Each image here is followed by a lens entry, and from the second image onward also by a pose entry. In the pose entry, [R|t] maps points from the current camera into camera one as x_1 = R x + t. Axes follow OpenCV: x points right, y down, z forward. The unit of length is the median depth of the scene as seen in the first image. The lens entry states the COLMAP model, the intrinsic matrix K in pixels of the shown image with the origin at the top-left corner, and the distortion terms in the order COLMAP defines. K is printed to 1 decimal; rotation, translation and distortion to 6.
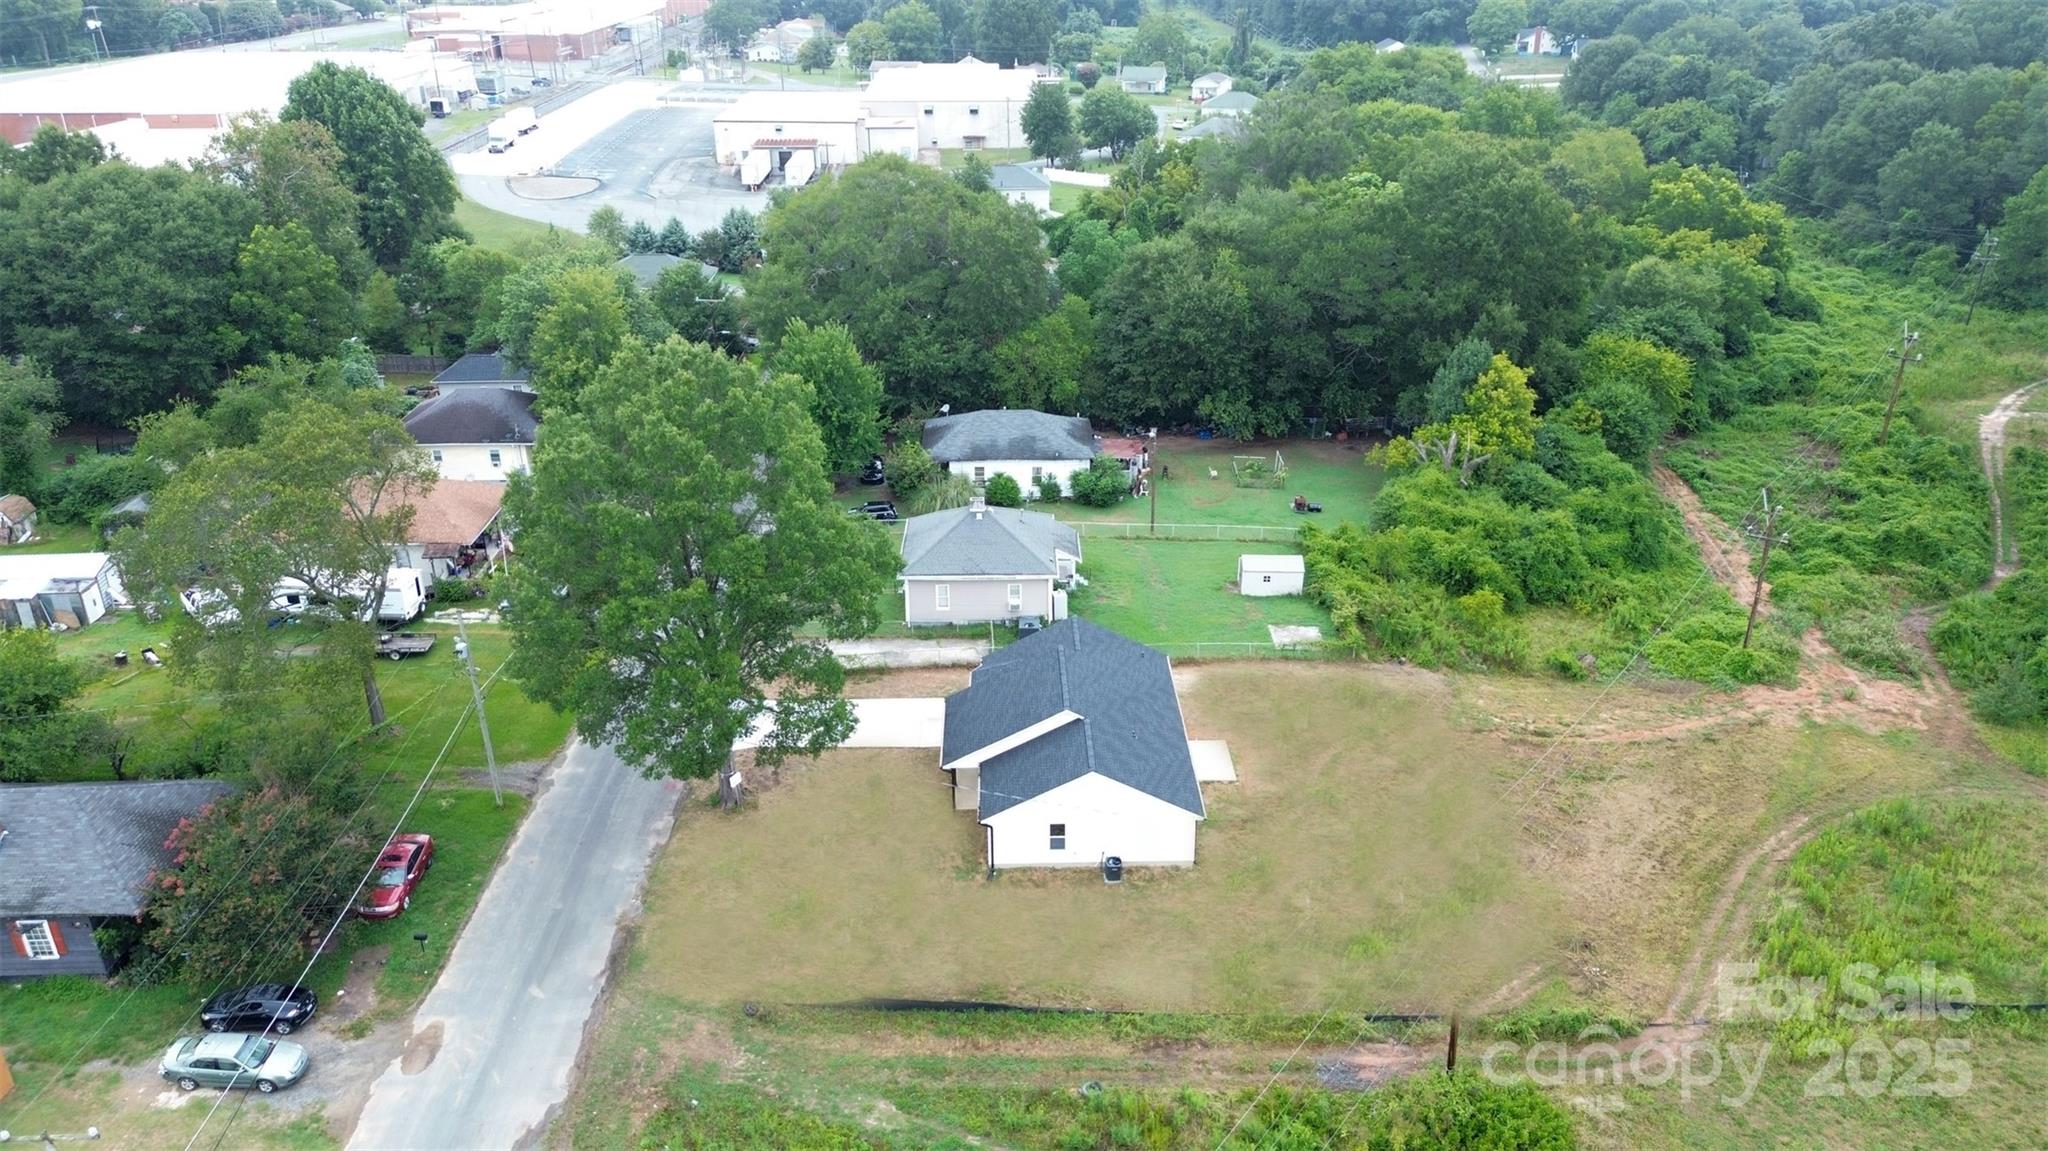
lens RADIAL K [[1480.2, 0, 1030.9], [0, 1480.2, 573.1], [0, 0, 1]] dist [0.007311, 0.000157]
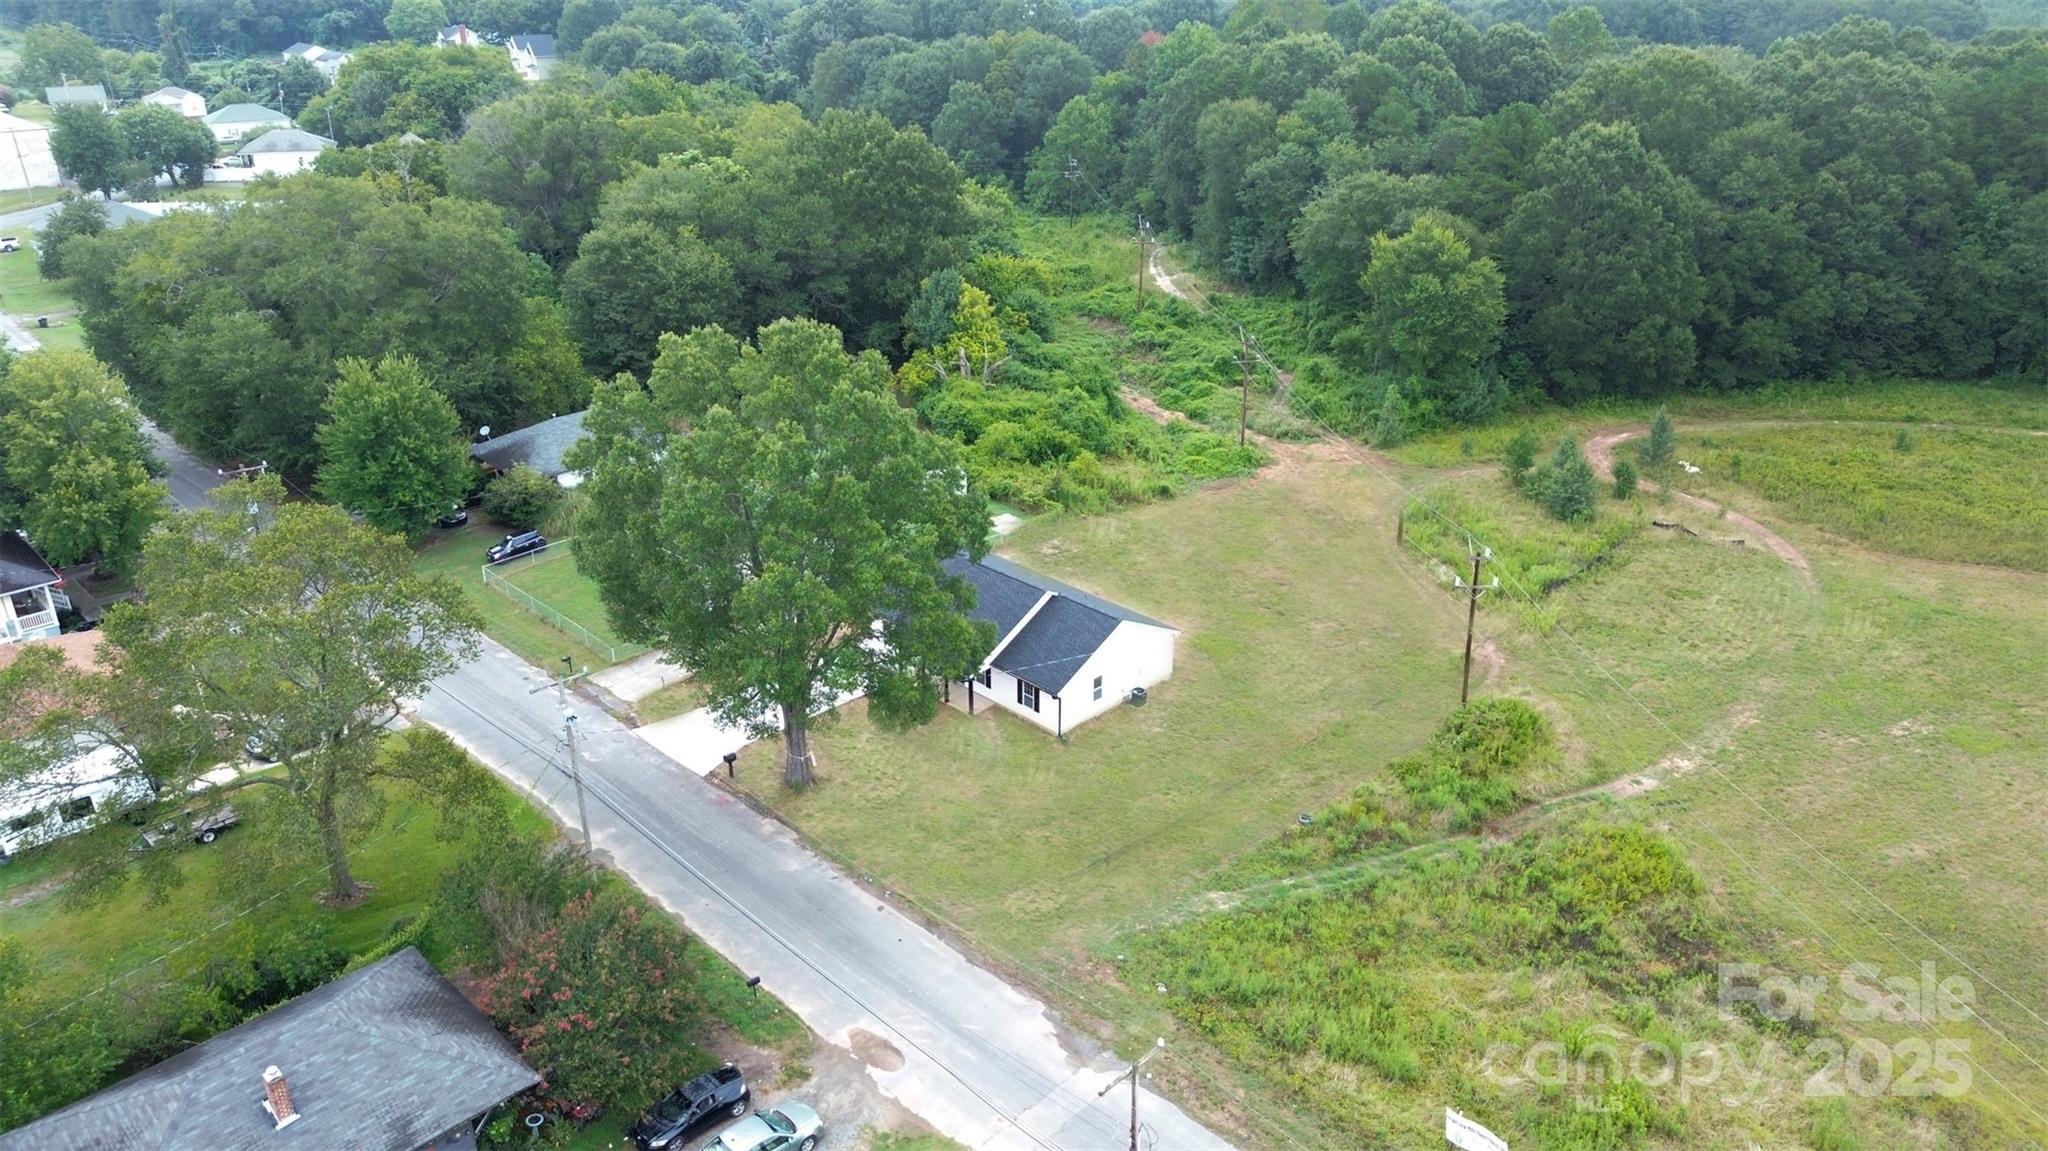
lens RADIAL K [[1480.2, 0, 1030.9], [0, 1480.2, 573.1], [0, 0, 1]] dist [0.007311, 0.000157]
pose [[0.709459, -0.279780, 0.646832, -0.490193], [0.280353, 0.954115, 0.105195, -0.031229], [-0.646584, 0.106709, 0.755343, 0.087243]]
